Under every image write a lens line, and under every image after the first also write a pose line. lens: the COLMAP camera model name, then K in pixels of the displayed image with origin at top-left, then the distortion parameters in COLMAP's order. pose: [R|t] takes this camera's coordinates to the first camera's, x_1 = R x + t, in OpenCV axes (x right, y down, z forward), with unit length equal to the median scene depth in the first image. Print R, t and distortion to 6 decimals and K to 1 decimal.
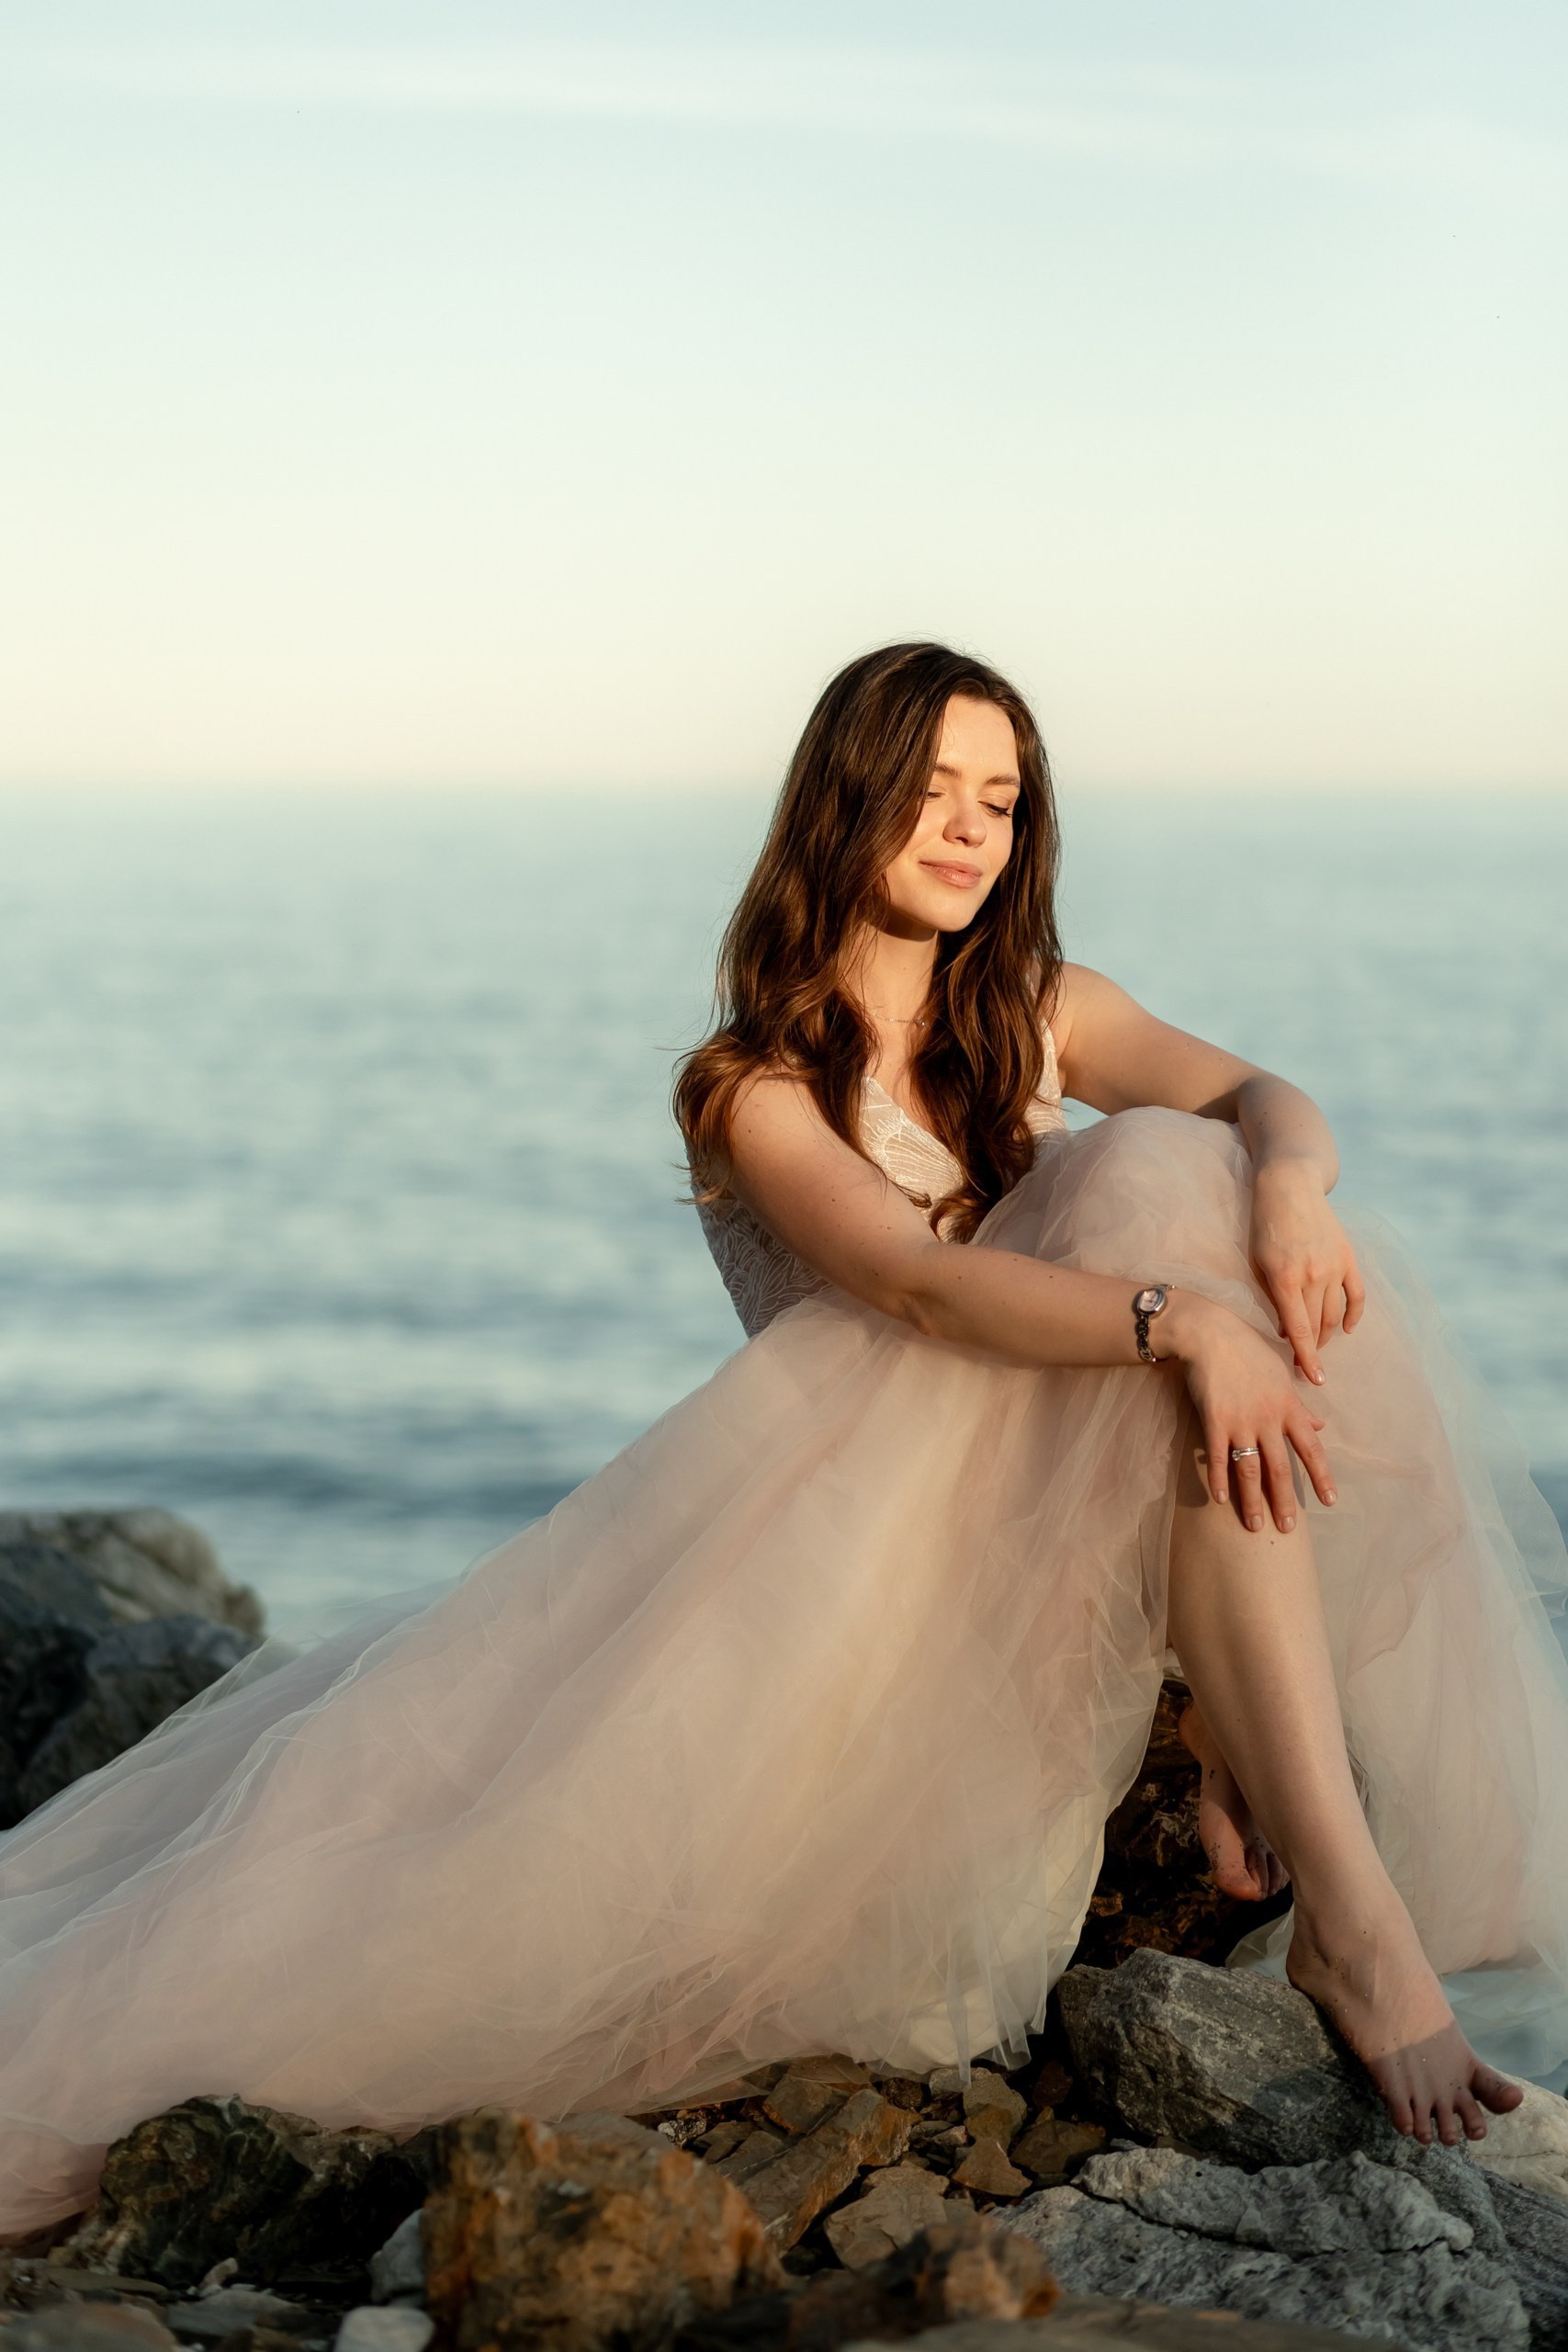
lens RADIAL K [[5734.0, 0, 784.0], [0, 5734.0, 1176.0], [0, 0, 1]] dist [0.175791, -0.184755]
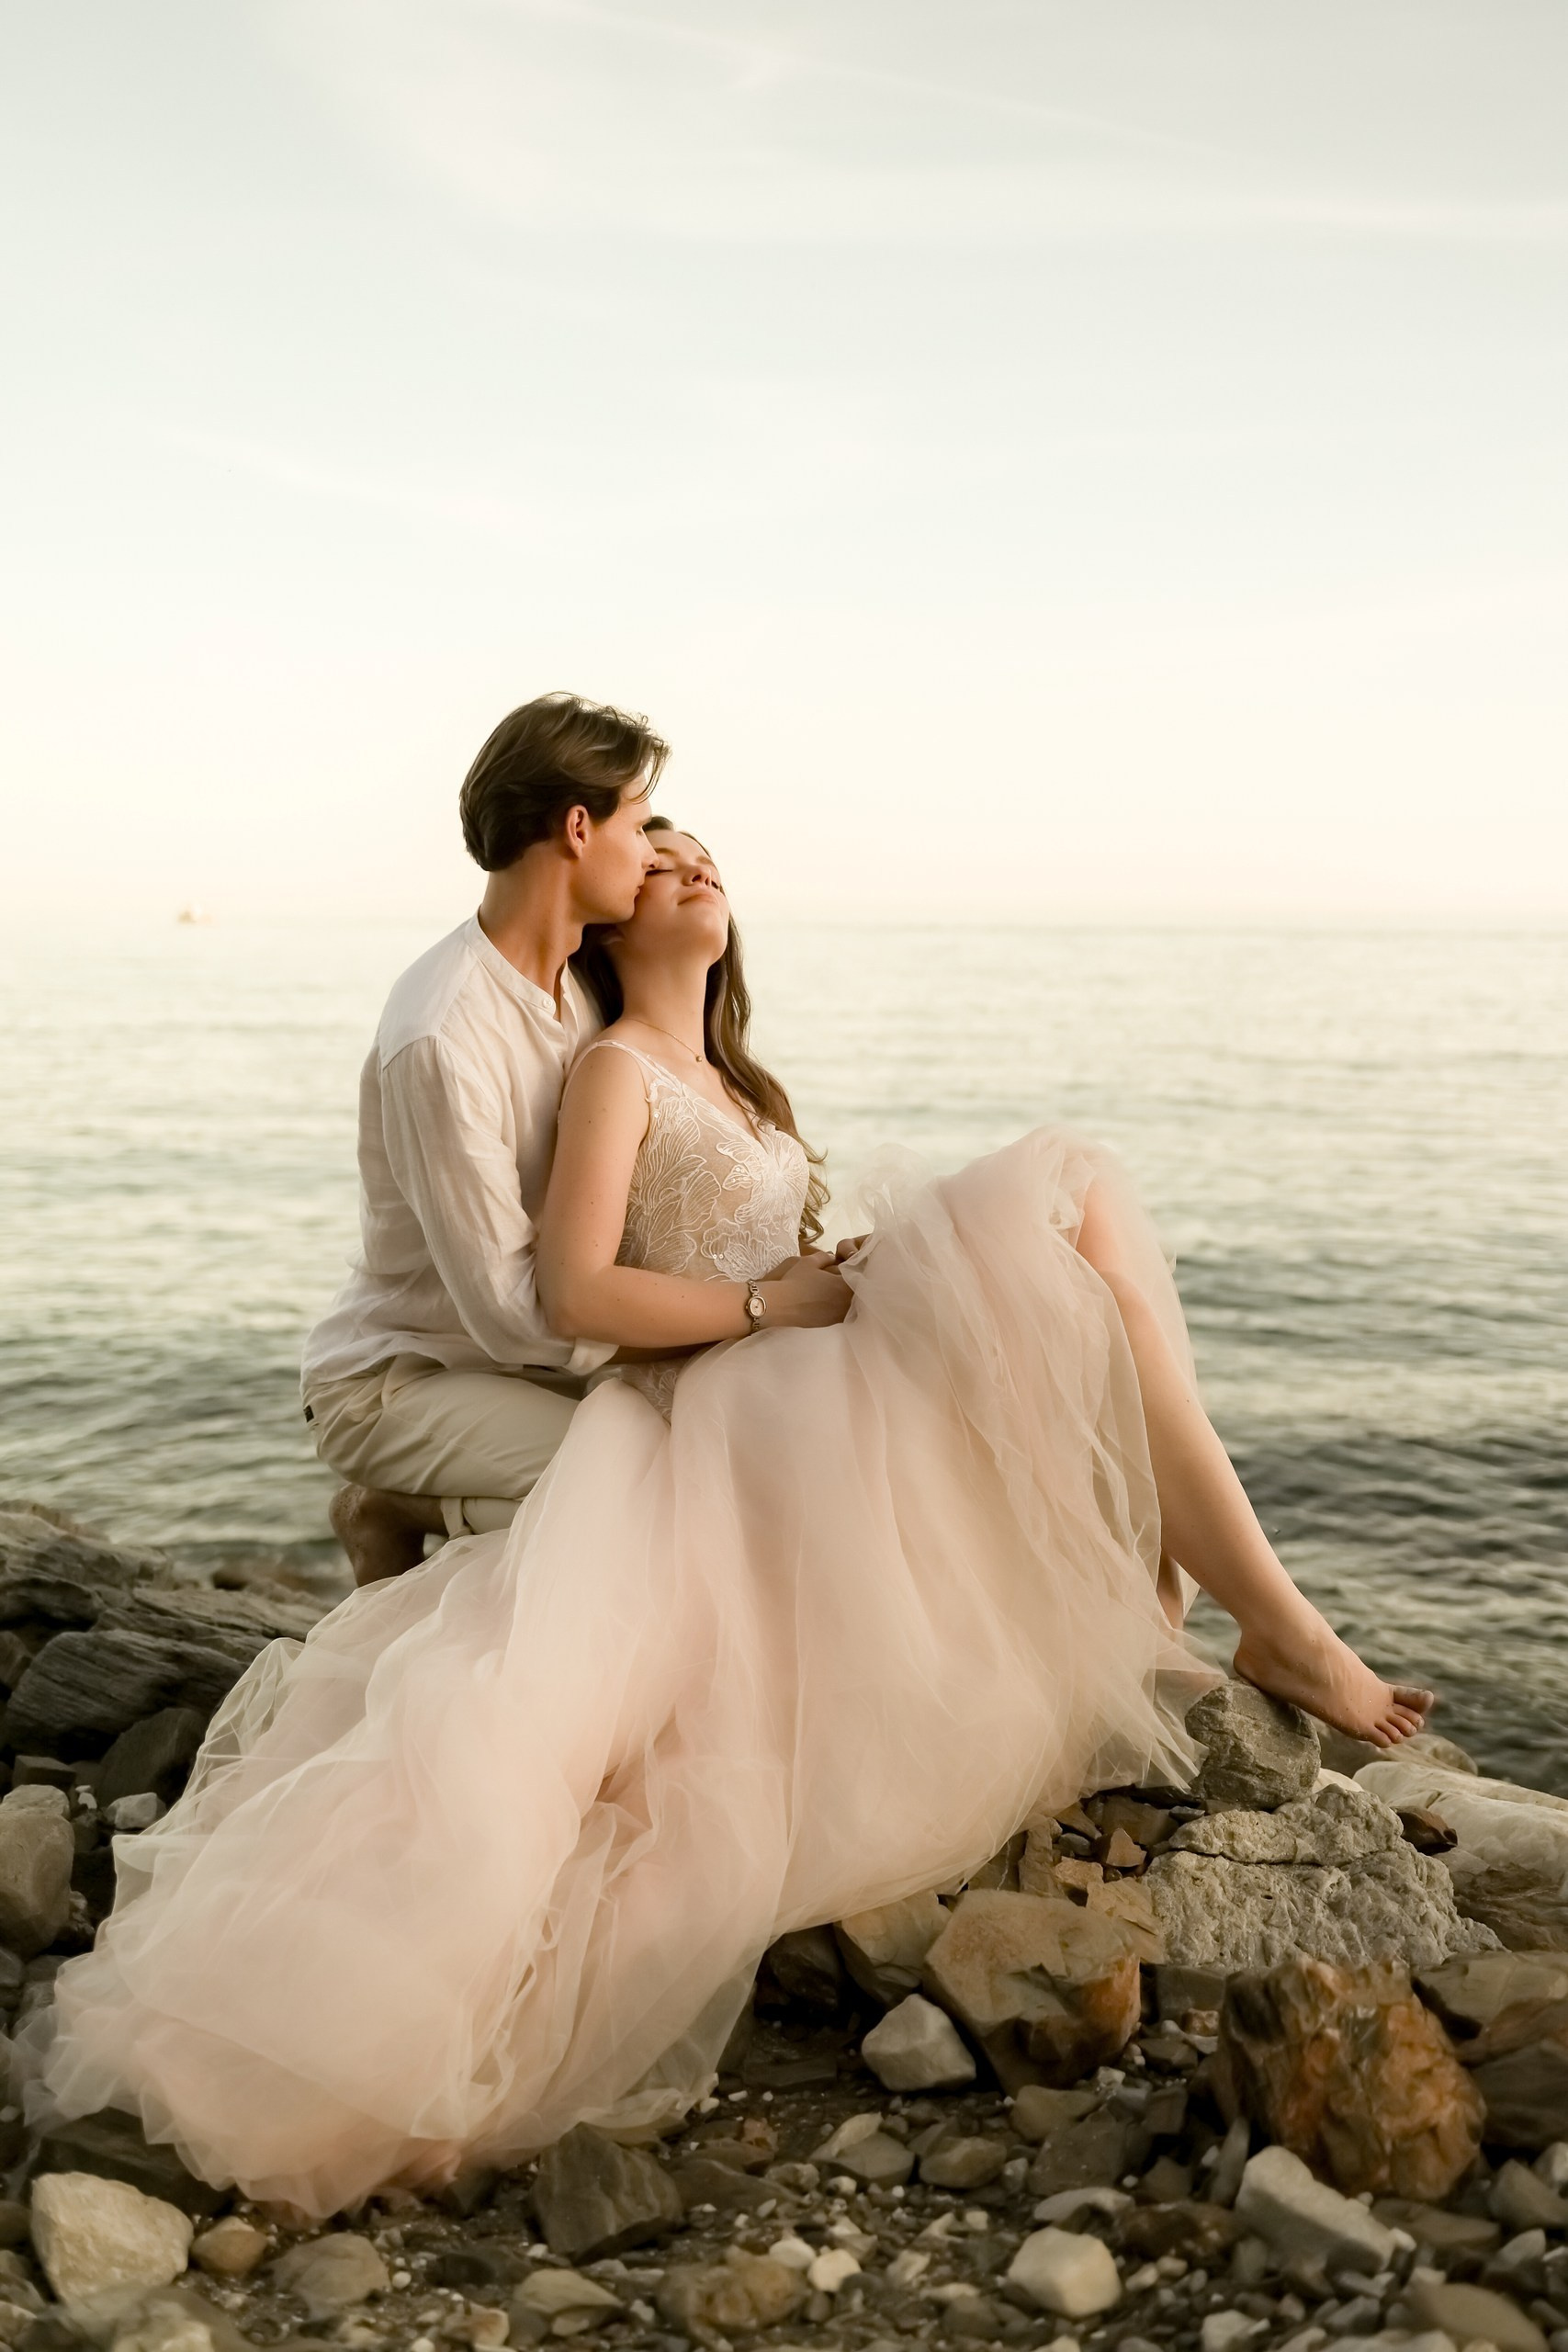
lens RADIAL K [[2385.2, 0, 788.1], [0, 2385.2, 1133.9], [0, 0, 1]] dist [-0.072038, 0.092964]
pose [[0.786668, -0.055678, 0.614861, -0.378137], [0.032259, 0.998272, 0.049124, -0.034048], [-0.616533, -0.018810, 0.787104, 0.602371]]
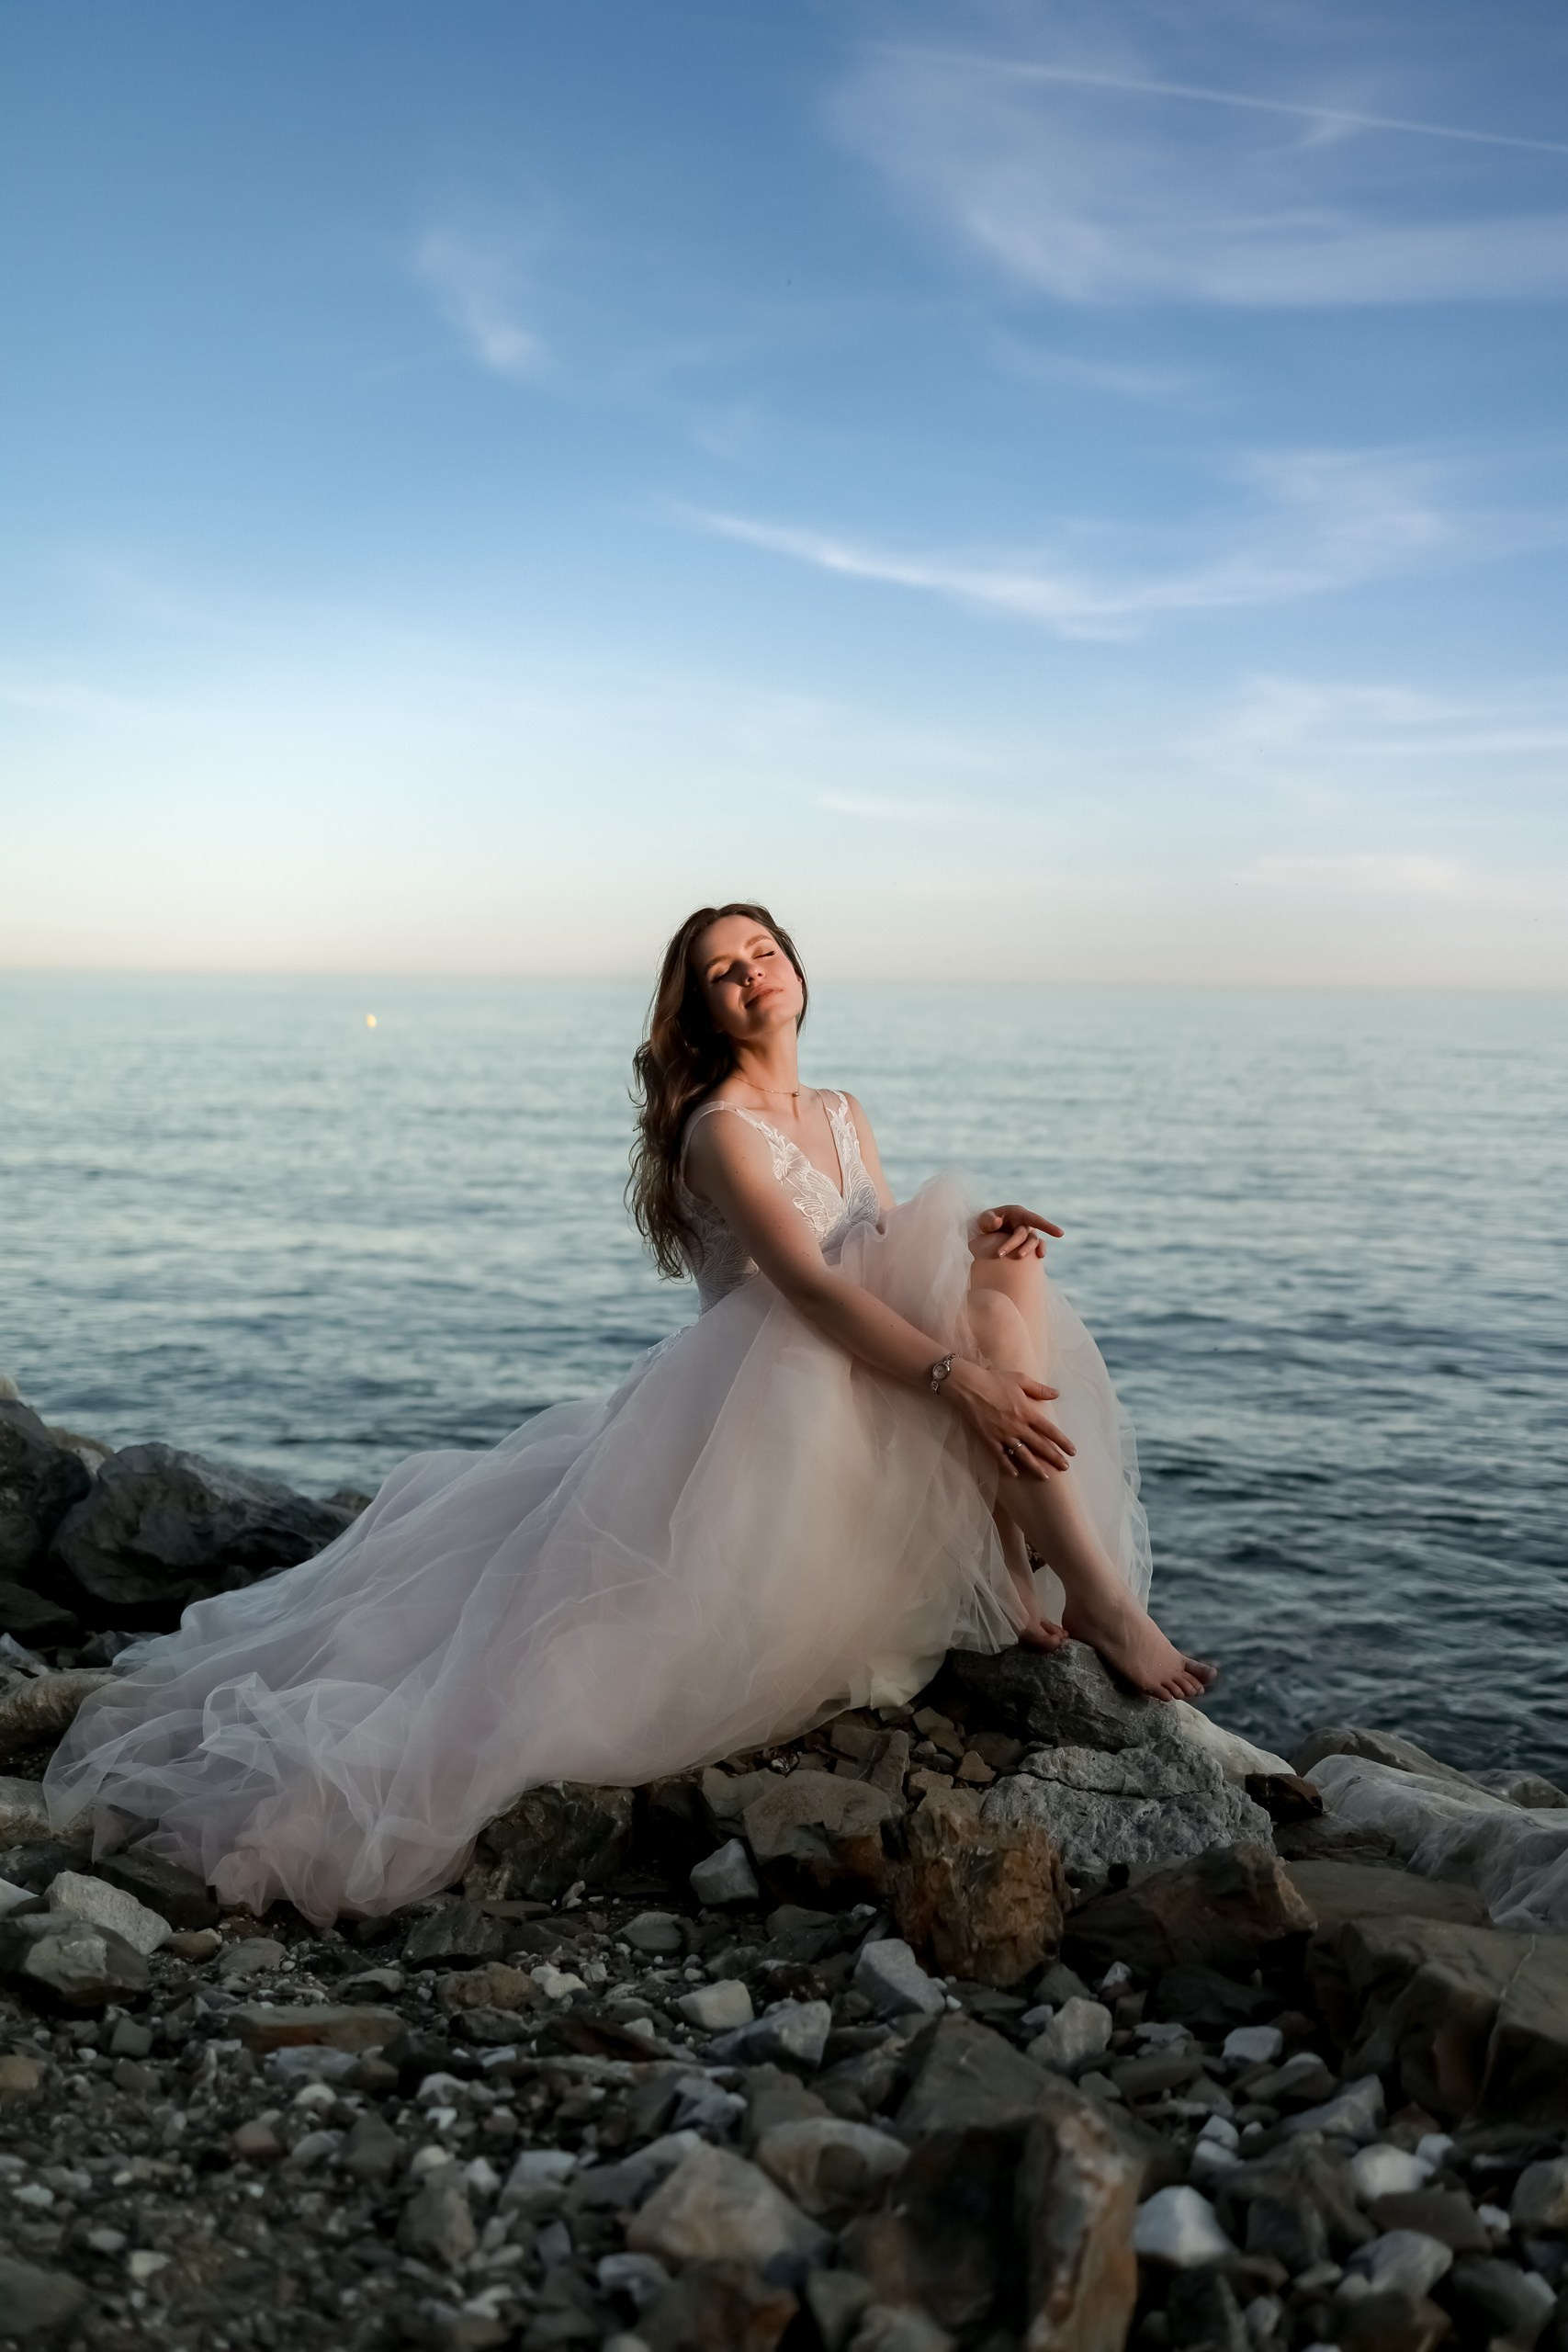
lens RADIAL K [[2385.2, 0, 788.1], [0, 2385.2, 1133.9], [0, 0, 1]] dist [-0.072038, 0.092964]
pose [[0.909473, -0.014846, 0.415499, -0.317662], [0.013212, 0.999890, 0.006809, -0.027865], [-0.415554, -0.000703, 0.909568, 0.365495]]
